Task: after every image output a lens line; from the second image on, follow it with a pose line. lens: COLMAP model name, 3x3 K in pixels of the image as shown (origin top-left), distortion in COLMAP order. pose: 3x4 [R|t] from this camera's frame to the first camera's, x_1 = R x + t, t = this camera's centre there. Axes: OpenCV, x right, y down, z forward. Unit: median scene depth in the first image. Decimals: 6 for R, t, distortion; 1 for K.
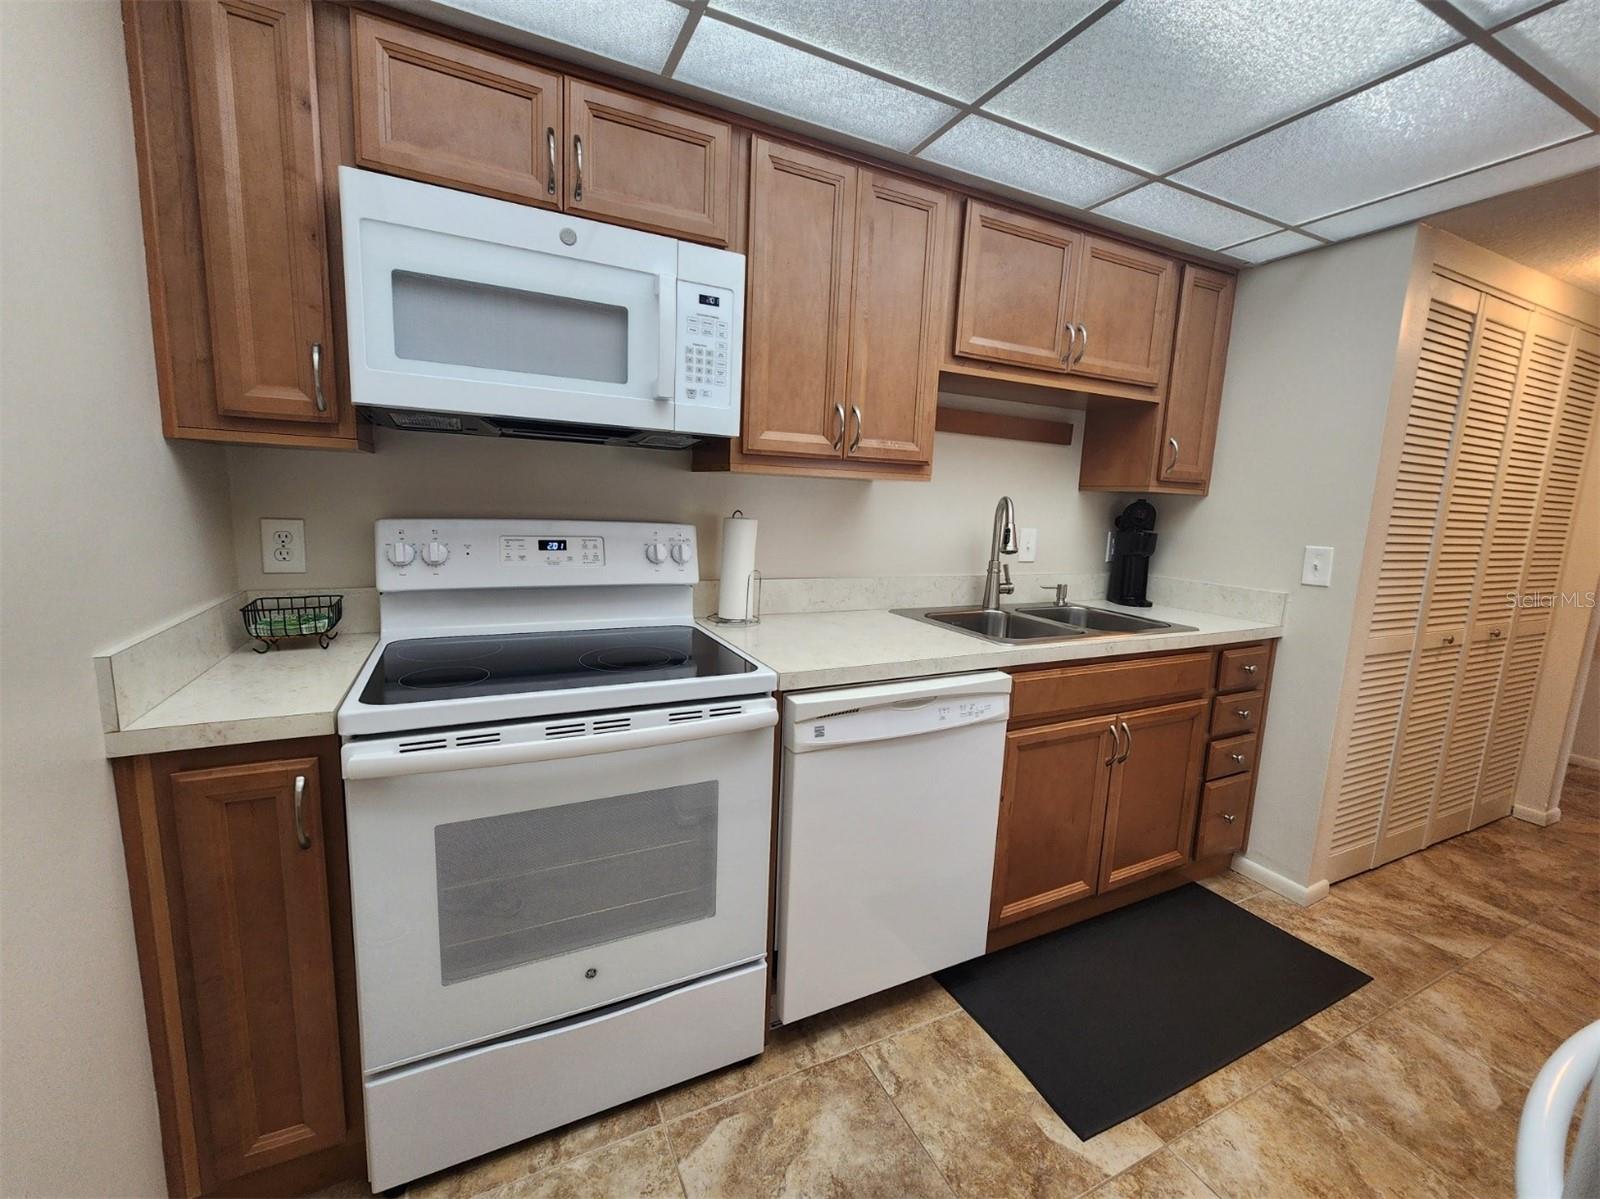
lens RADIAL K [[656.7, 0, 800.0], [0, 656.7, 599.5], [0, 0, 1]] dist [-0.001242, -0.000153]
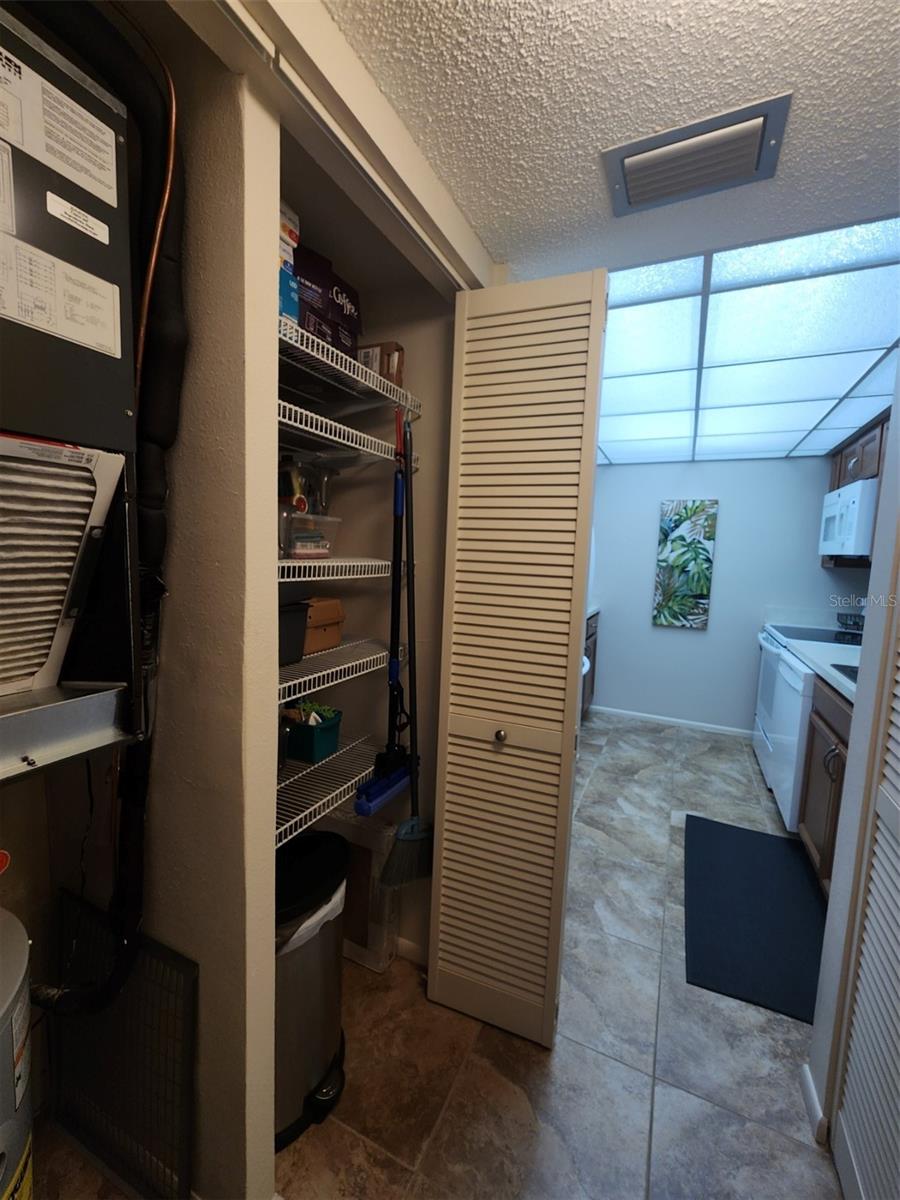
lens RADIAL K [[495.1, 0, 452.2], [0, 495.1, 598.3], [0, 0, 1]] dist [-0.002679, 0.000997]
pose [[-0.778256, -0.008625, -0.627888, 2.369840], [-0.162832, 0.968476, 0.188523, -0.223263], [0.606469, 0.248959, -0.755126, 1.684355]]
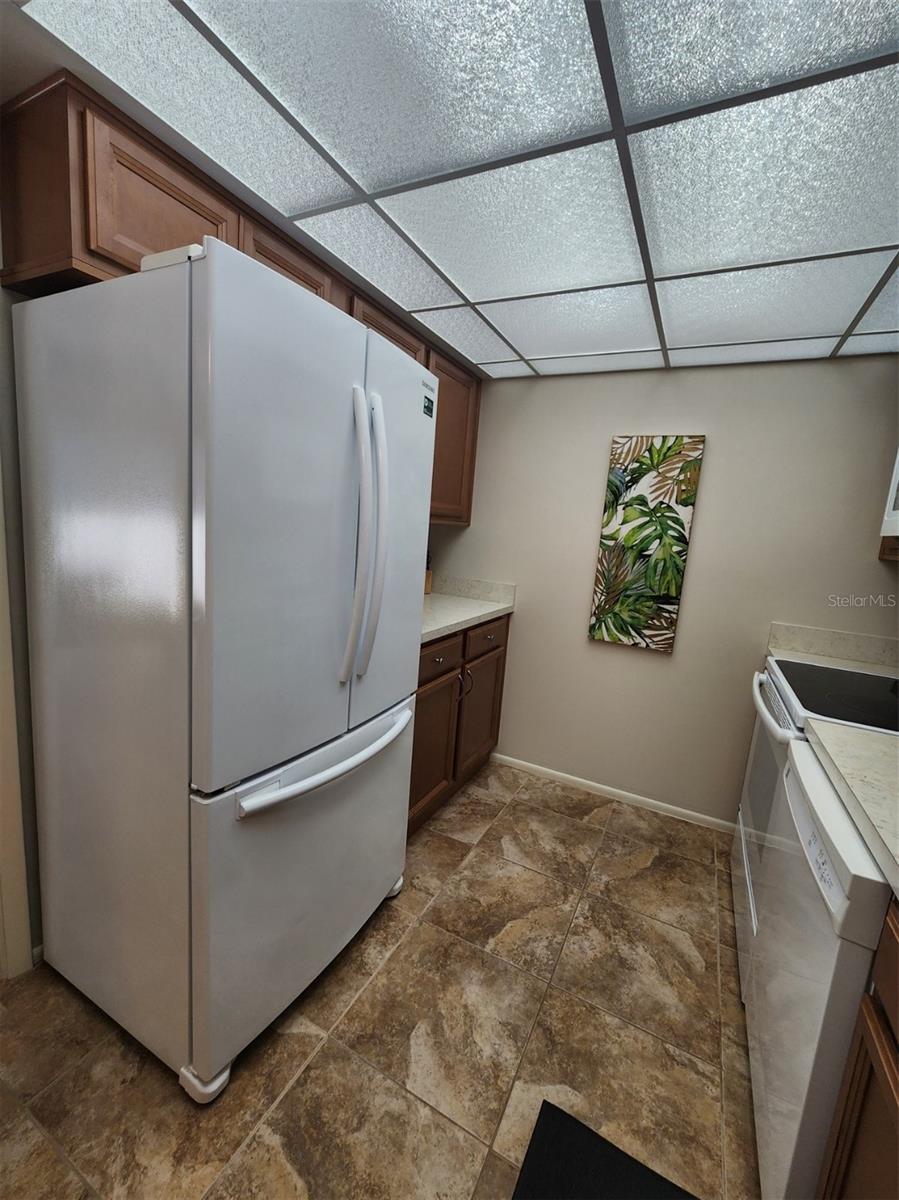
lens RADIAL K [[495.1, 0, 451.7], [0, 495.1, 598.3], [0, 0, 1]] dist [-0.002679, 0.000997]
pose [[-0.794753, -0.014839, -0.606751, 1.094064], [-0.203077, 0.948582, 0.242801, -0.198603], [0.571950, 0.316184, -0.756902, 1.271058]]
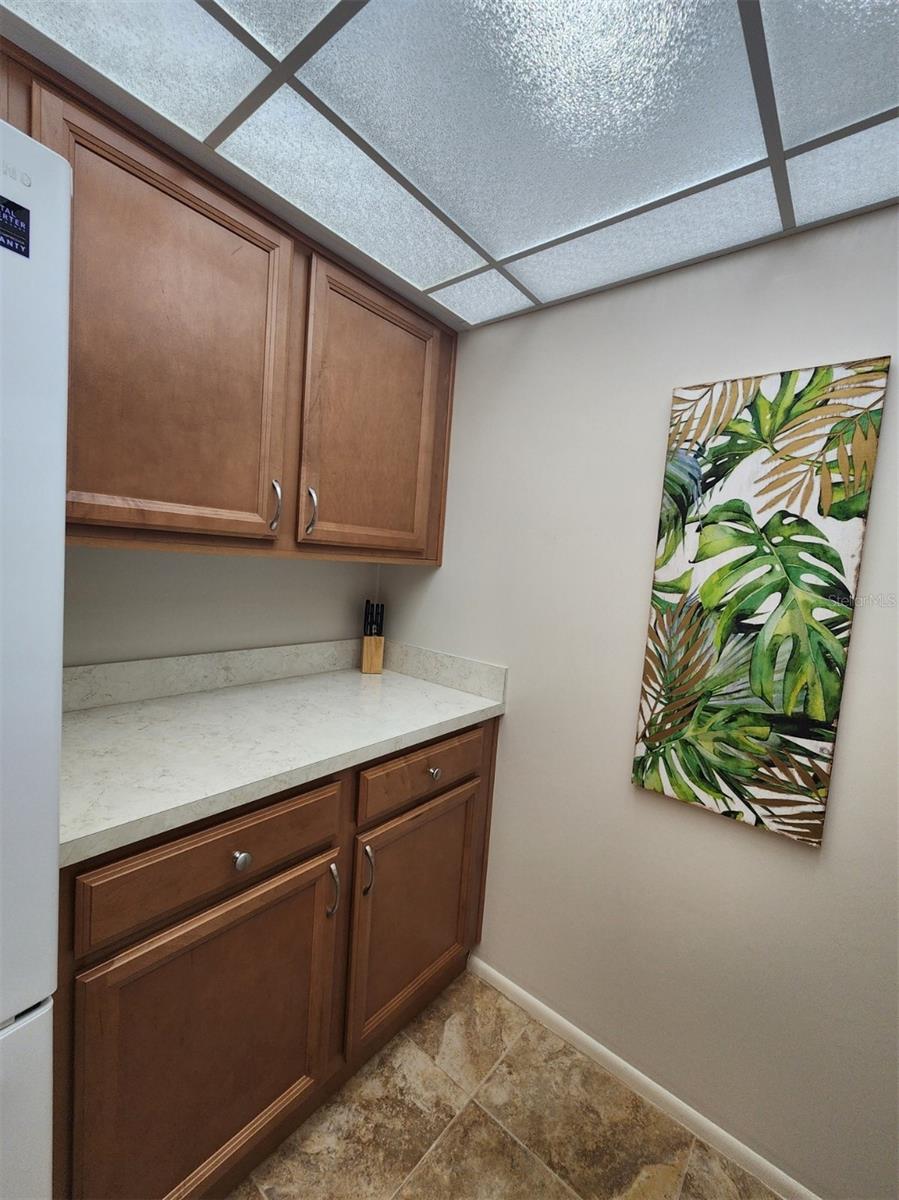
lens RADIAL K [[495.1, 0, 451.7], [0, 495.1, 598.3], [0, 0, 1]] dist [-0.002679, 0.000997]
pose [[-0.904645, -0.077402, -0.419079, 0.286353], [-0.174583, 0.964376, 0.198746, -0.178760], [0.388766, 0.252958, -0.885931, 0.815626]]
